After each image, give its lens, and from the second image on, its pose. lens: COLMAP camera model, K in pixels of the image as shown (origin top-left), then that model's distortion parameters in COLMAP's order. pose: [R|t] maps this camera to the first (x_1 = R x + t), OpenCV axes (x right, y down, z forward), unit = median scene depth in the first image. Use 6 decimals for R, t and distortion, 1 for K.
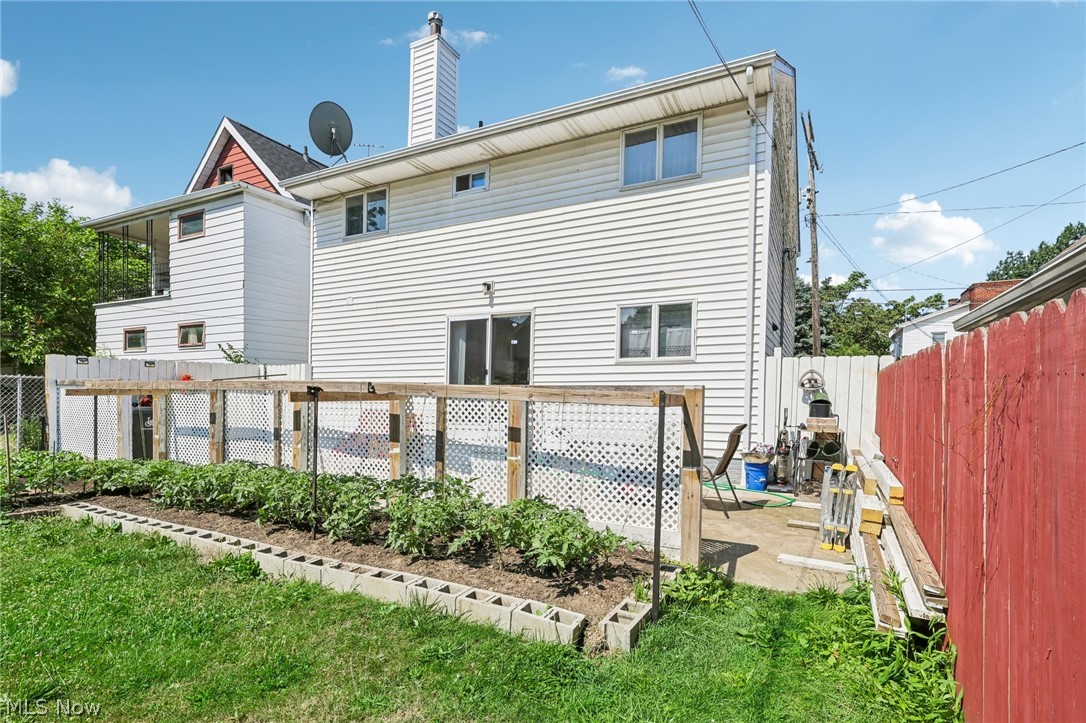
lens RADIAL K [[513.7, 0, 550.0], [0, 513.7, 419.3], [0, 0, 1]] dist [-0.003916, 0.002039]
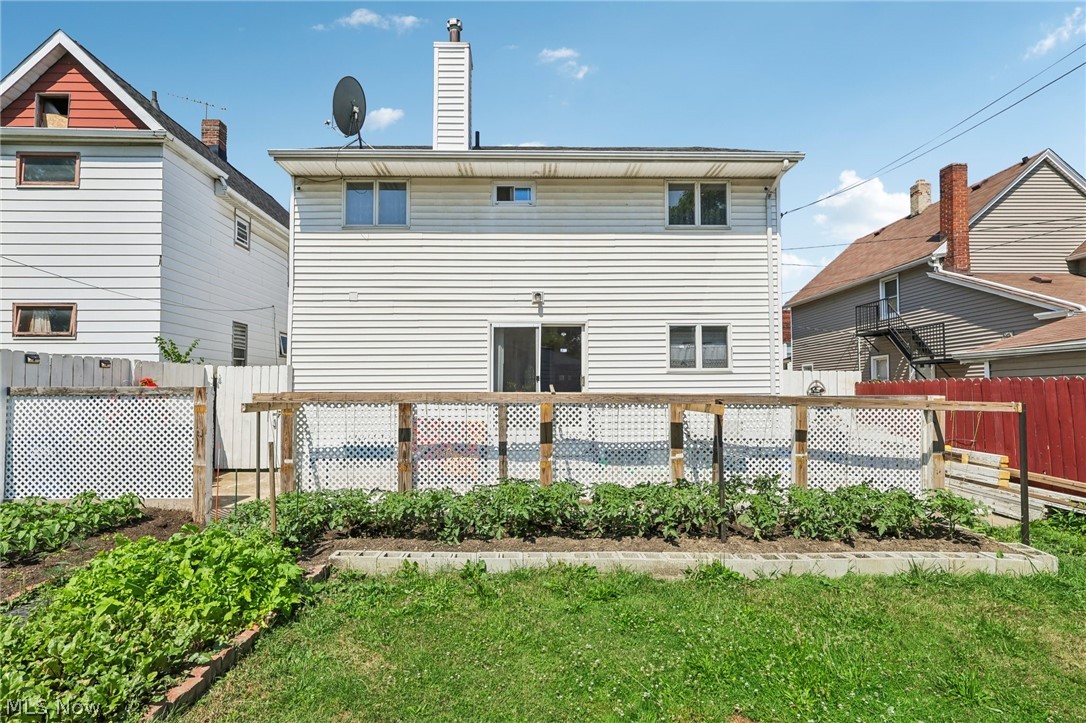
lens RADIAL K [[513.7, 0, 541.0], [0, 513.7, 380.8], [0, 0, 1]] dist [-0.003916, 0.002039]
pose [[0.886560, 0.003928, 0.462596, -0.593070], [0.030401, 0.997308, -0.066732, -0.019725], [-0.461613, 0.073225, 0.884054, 0.094388]]
